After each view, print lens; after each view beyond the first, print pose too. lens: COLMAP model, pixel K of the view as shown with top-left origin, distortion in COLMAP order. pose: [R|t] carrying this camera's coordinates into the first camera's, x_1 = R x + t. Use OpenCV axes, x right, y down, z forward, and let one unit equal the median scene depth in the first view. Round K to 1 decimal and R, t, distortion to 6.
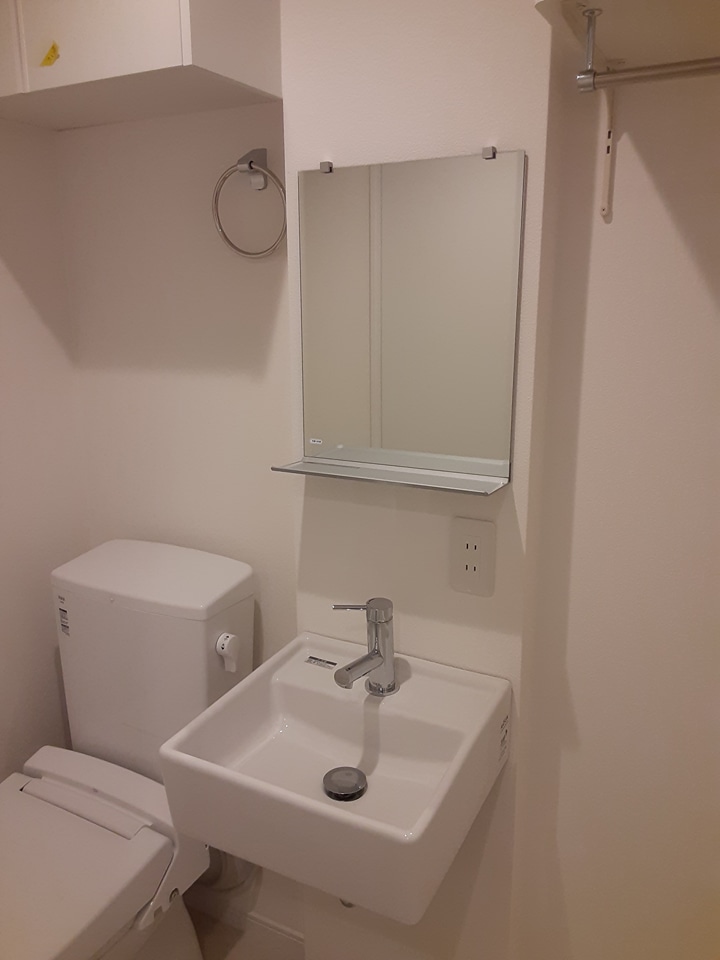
lens RADIAL K [[764.4, 0, 350.6], [0, 764.4, 464.3], [0, 0, 1]] dist [0.097688, -0.137645]
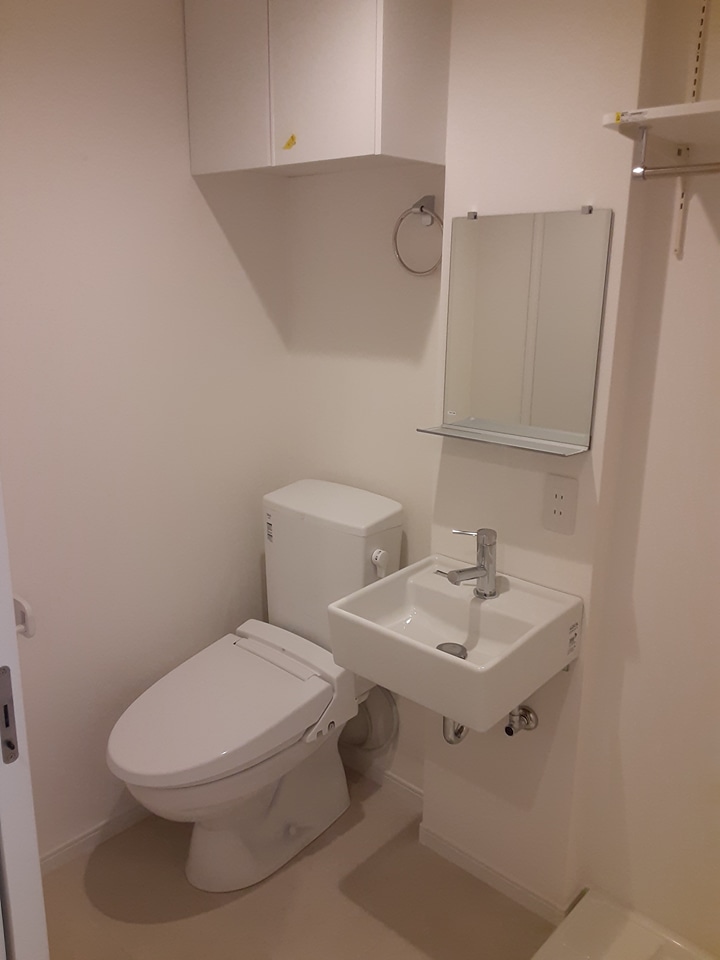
lens RADIAL K [[764.4, 0, 349.5], [0, 764.4, 468.5], [0, 0, 1]] dist [0.097688, -0.137645]
pose [[0.969153, 0.077104, -0.234086, 0.108187], [-0.070663, 0.996858, 0.035794, 0.033732], [0.236111, -0.018149, 0.971557, -0.386980]]
